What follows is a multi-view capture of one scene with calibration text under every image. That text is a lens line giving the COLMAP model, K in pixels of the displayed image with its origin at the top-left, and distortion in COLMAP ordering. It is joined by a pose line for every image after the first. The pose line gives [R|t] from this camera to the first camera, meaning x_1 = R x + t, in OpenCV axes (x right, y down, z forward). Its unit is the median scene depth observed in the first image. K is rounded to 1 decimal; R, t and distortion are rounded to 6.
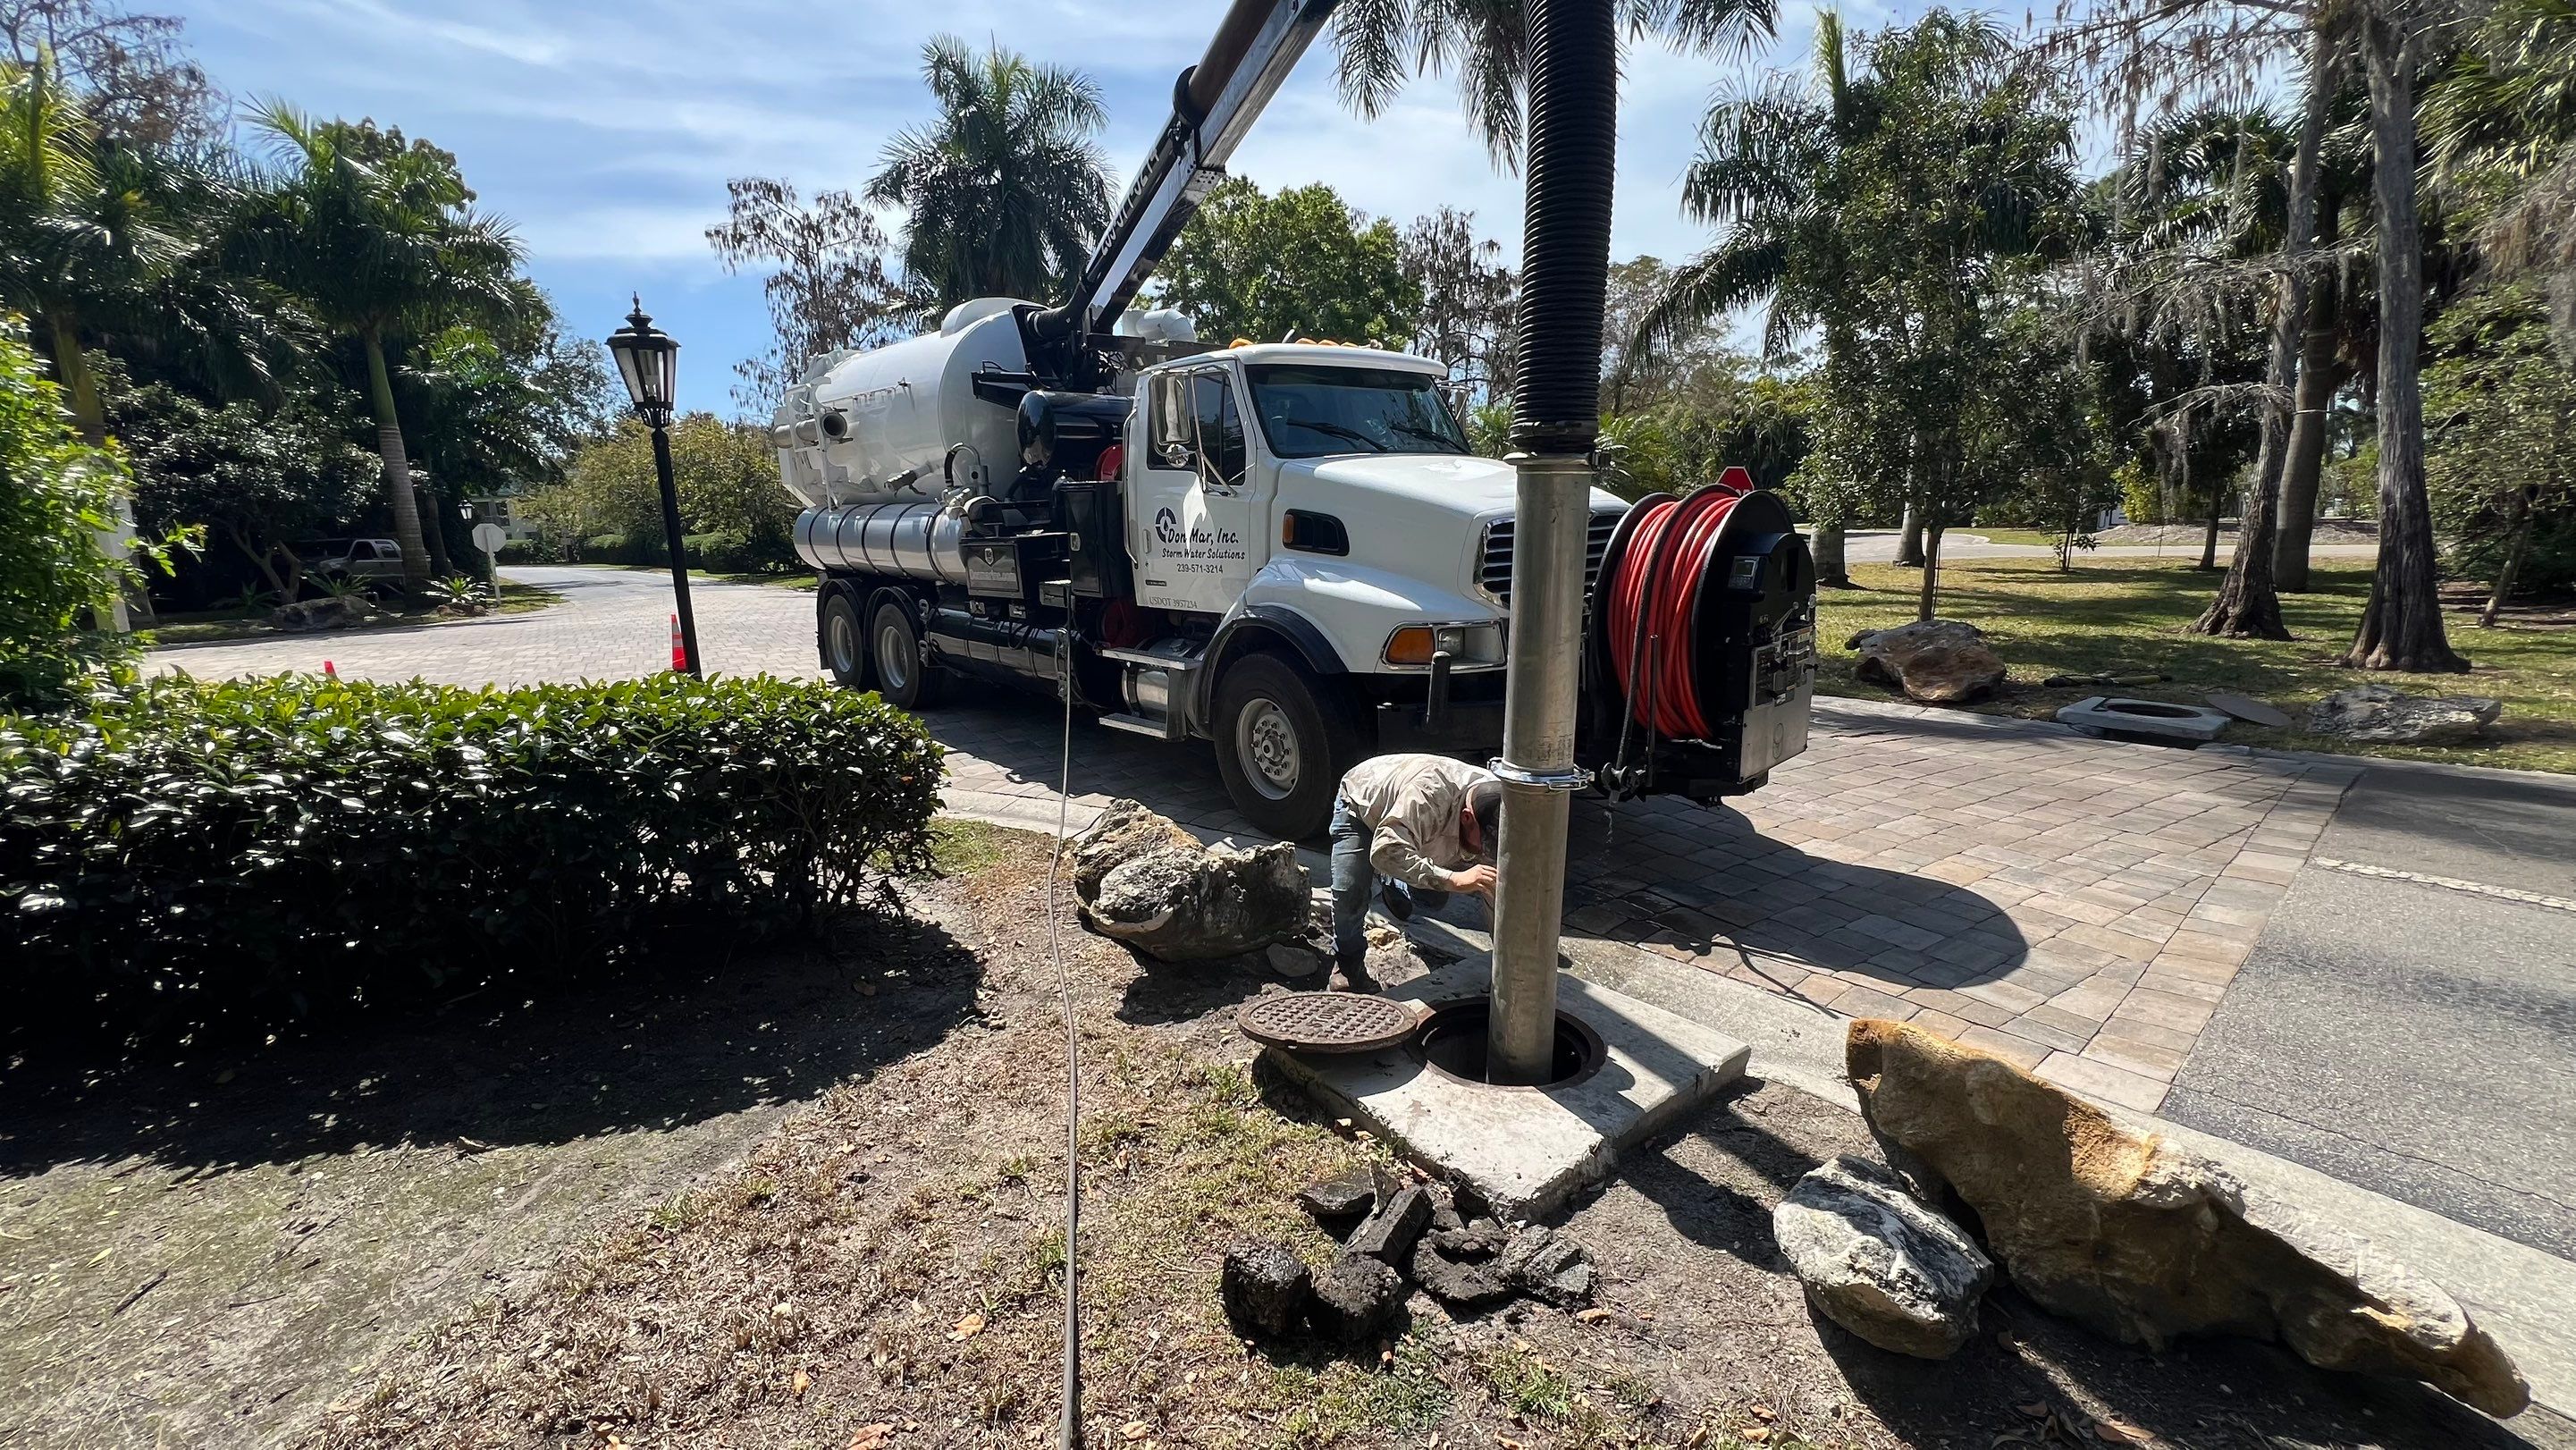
lens RADIAL K [[1027.6, 0, 1275.1], [0, 1027.6, 738.9], [0, 0, 1]] dist [-0.006505, -0.000422]
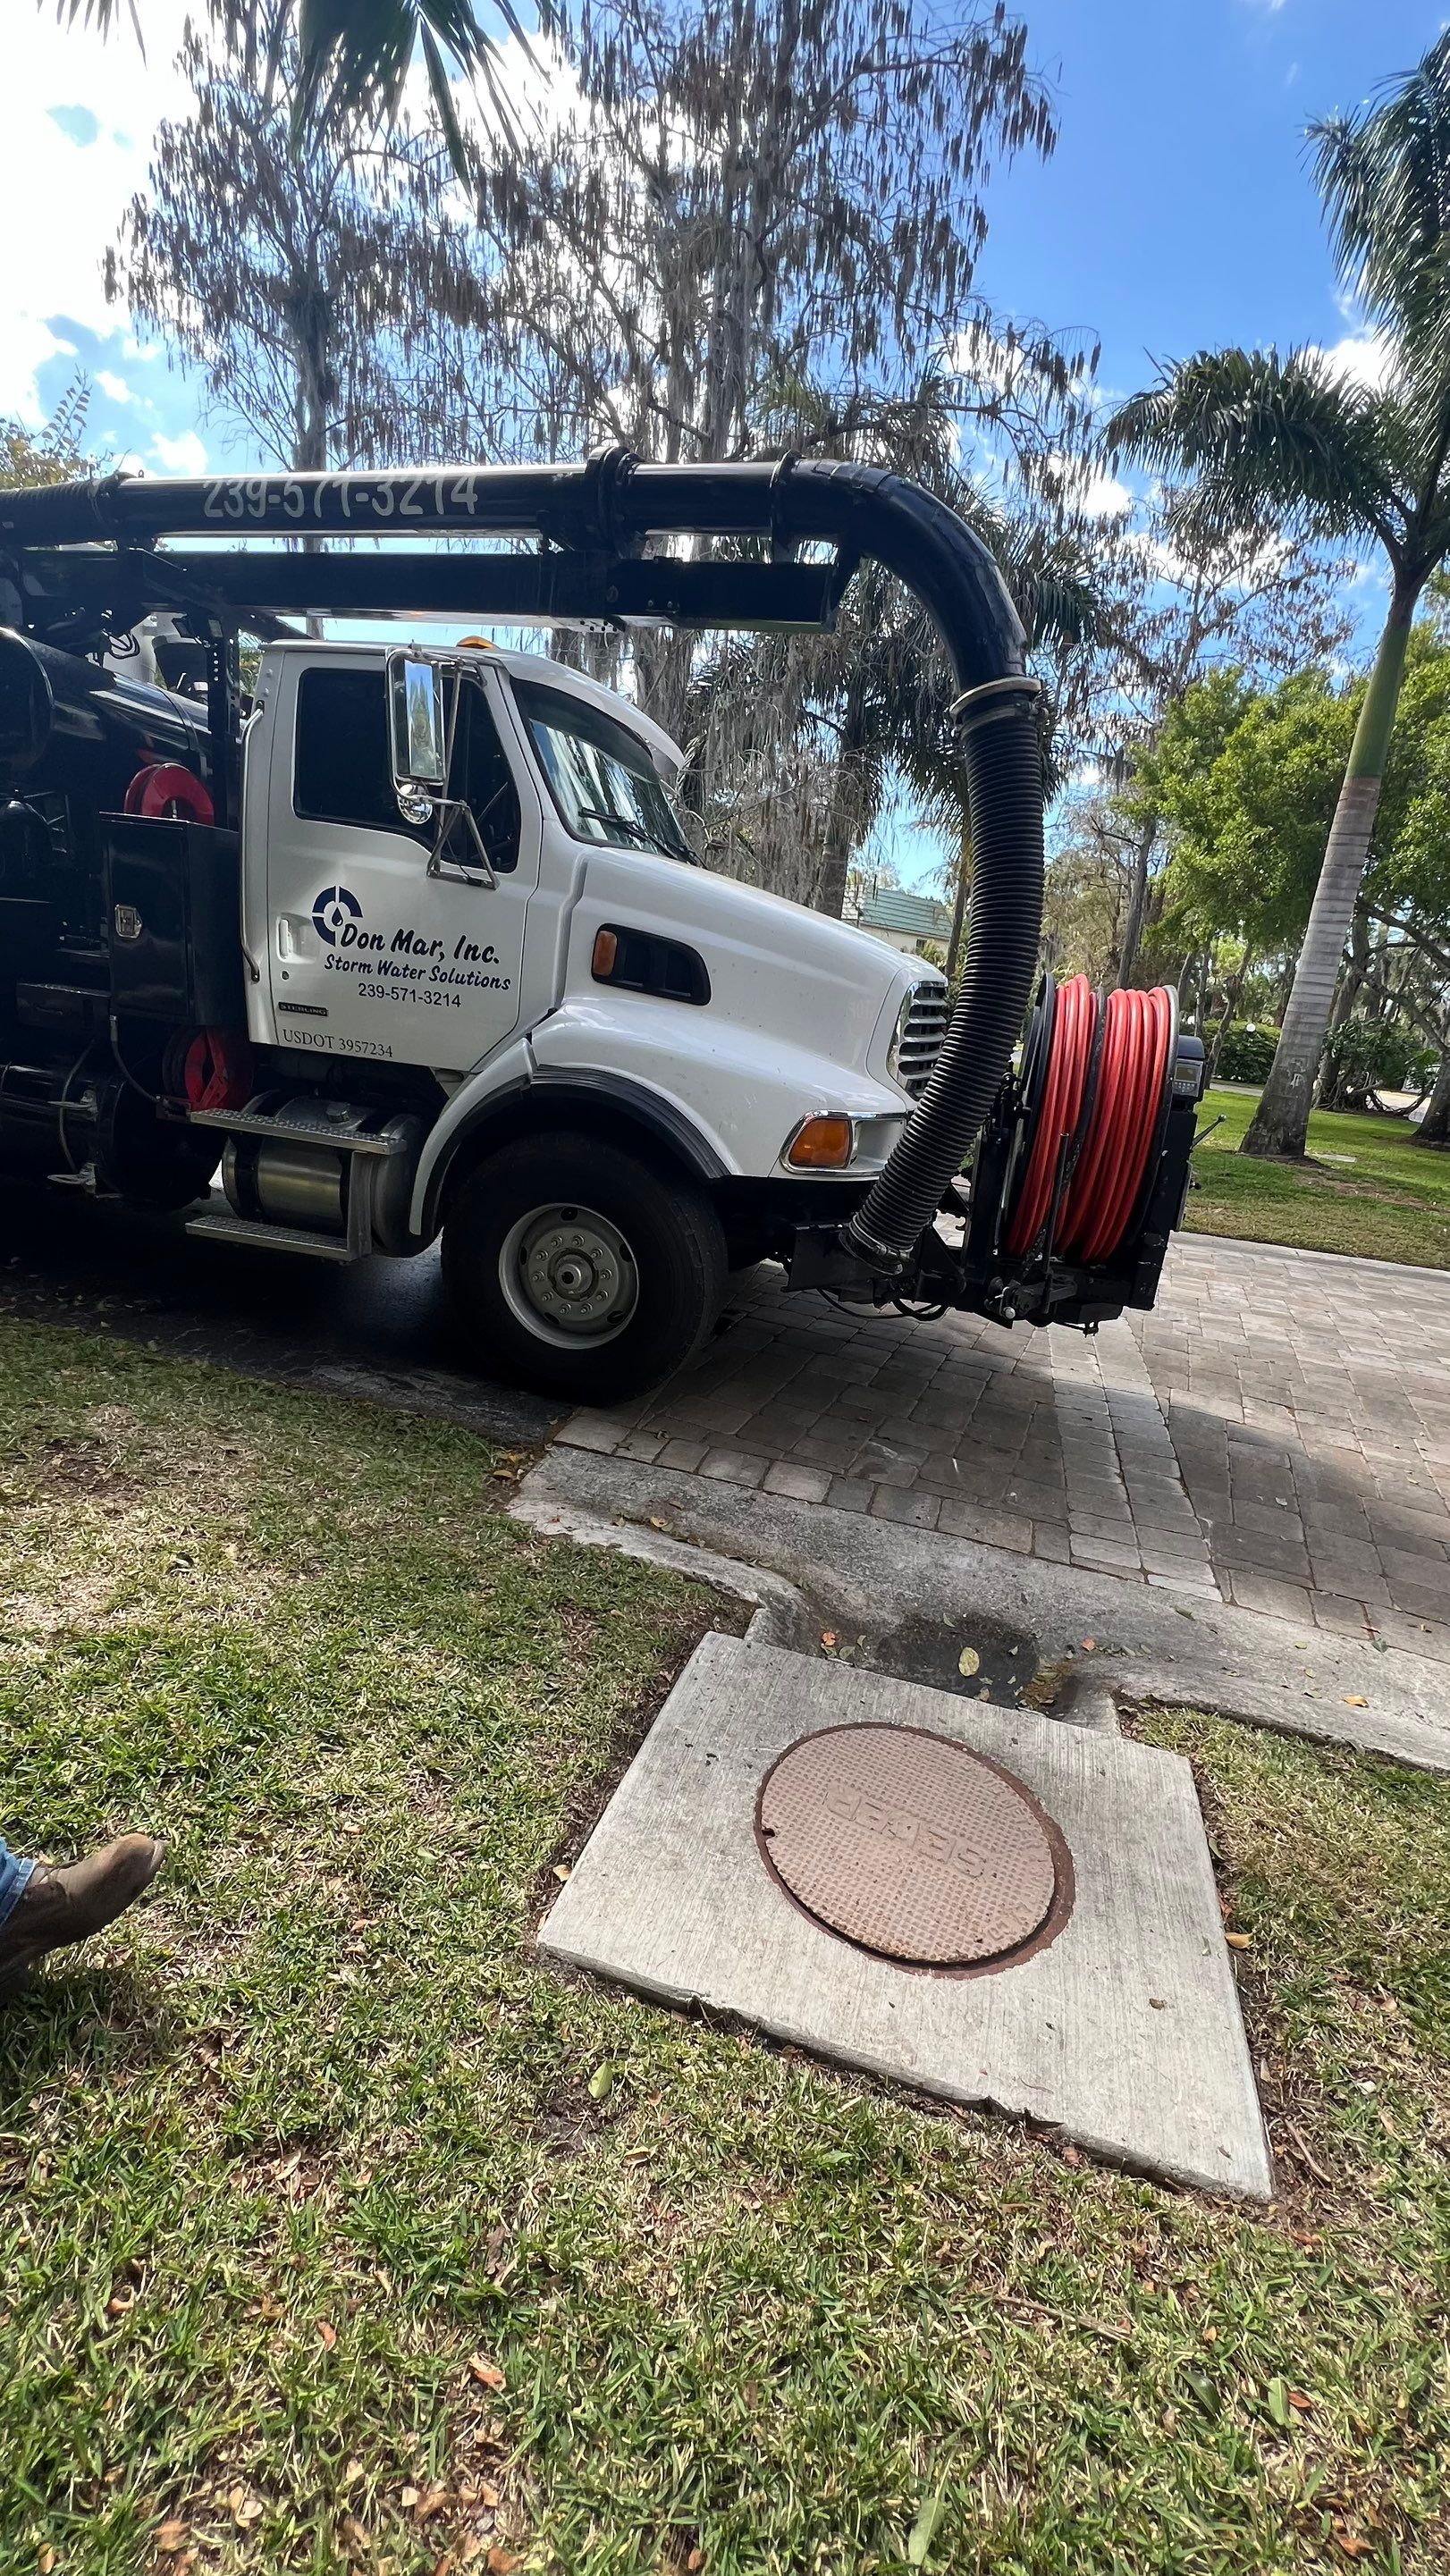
lens RADIAL K [[1027.6, 0, 746.7], [0, 1027.6, 1290.2], [0, 0, 1]] dist [-0.006505, -0.000422]
pose [[0.827641, -0.049105, 0.559106, -0.357307], [-0.004824, 0.995506, 0.094573, -0.058515], [-0.561237, -0.080970, 0.823685, 0.451490]]
